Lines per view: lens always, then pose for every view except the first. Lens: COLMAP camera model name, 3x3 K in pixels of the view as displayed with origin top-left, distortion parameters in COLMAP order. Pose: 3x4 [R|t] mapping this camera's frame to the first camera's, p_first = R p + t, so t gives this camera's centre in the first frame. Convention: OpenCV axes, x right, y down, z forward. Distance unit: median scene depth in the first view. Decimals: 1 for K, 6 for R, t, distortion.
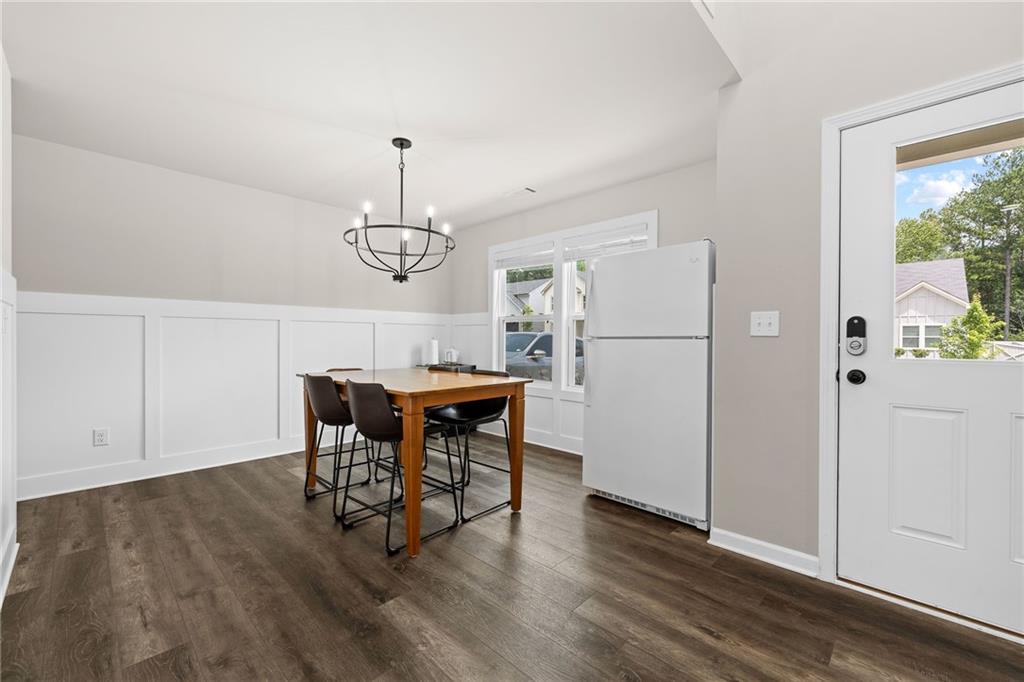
lens RADIAL K [[417.7, 0, 510.2], [0, 417.7, 341.6], [0, 0, 1]] dist [-0.003577, -0.000115]
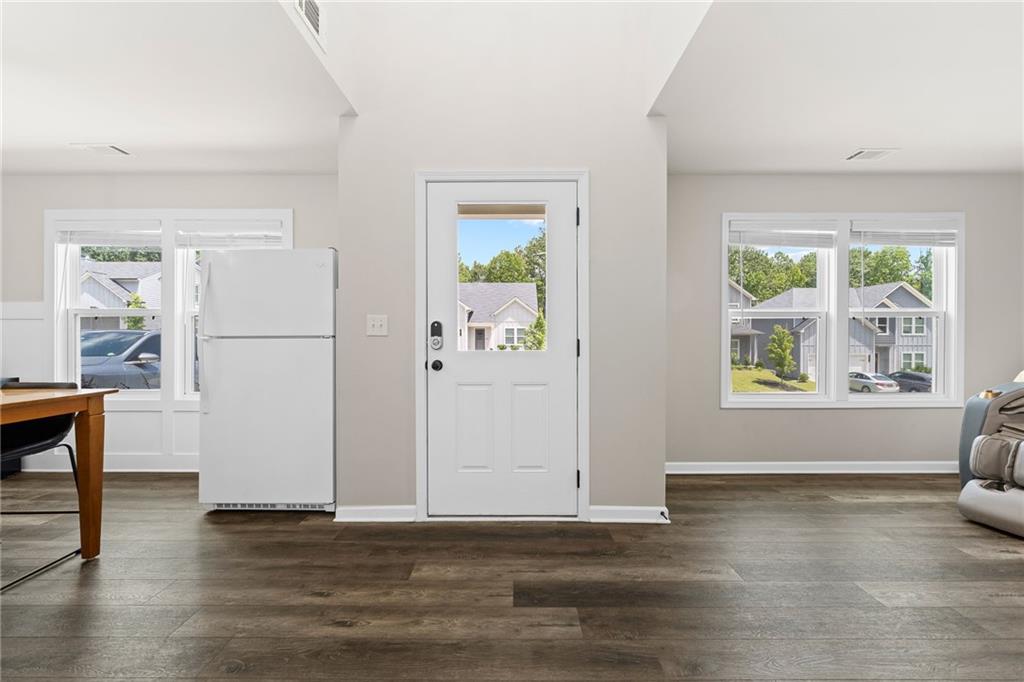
lens RADIAL K [[417.7, 0, 514.3], [0, 417.7, 341.6], [0, 0, 1]] dist [-0.003577, -0.000115]
pose [[0.713358, -0.009523, 0.700735, 0.039231], [0.008748, 0.999951, 0.004684, 0.001772], [-0.700745, 0.002789, 0.713406, -0.120327]]
